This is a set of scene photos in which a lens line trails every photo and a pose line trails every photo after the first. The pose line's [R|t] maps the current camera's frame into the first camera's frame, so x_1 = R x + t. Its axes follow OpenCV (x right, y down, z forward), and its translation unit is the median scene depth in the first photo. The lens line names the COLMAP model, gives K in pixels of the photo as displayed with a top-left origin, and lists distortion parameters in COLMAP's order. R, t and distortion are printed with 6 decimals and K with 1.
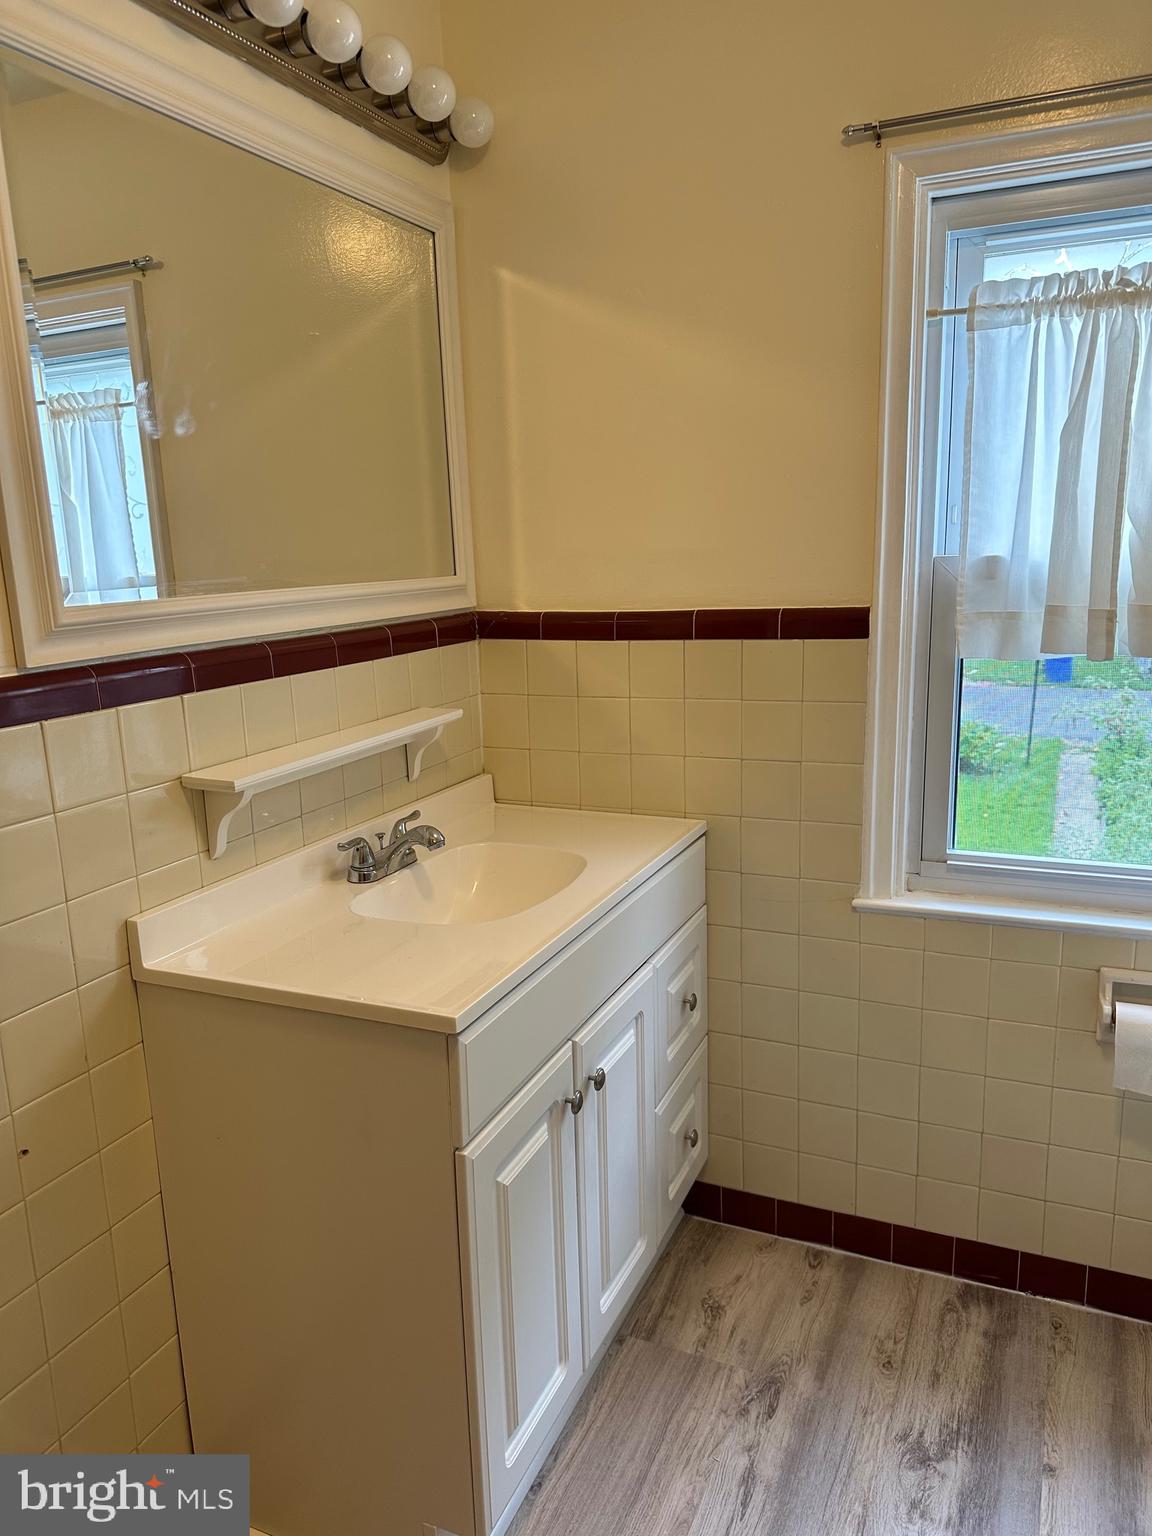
lens RADIAL K [[1092.5, 0, 583.9], [0, 1092.5, 767.2], [0, 0, 1]] dist [0.055847, -0.061536]
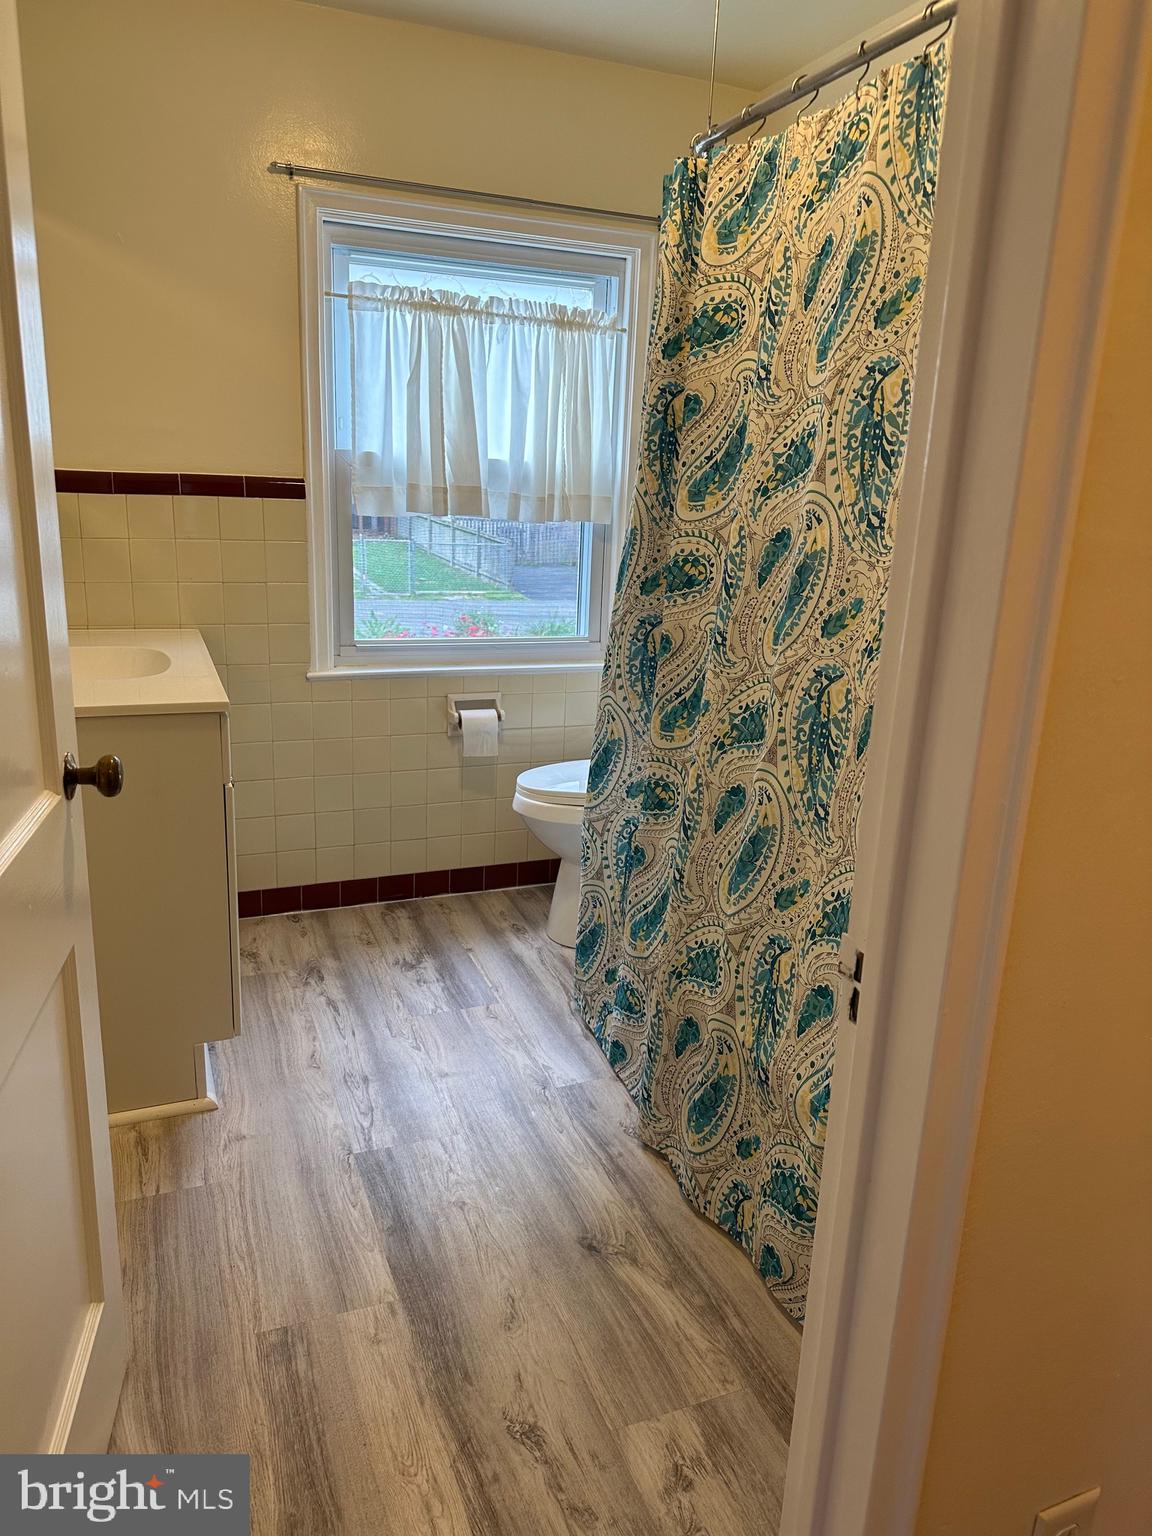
lens RADIAL K [[1092.5, 0, 580.5], [0, 1092.5, 770.9], [0, 0, 1]] dist [0.055847, -0.061536]
pose [[0.690042, -0.127225, 0.712499, -0.647357], [0.085732, 0.991866, 0.094079, 0.155115], [-0.718673, -0.003834, 0.695337, -0.374641]]
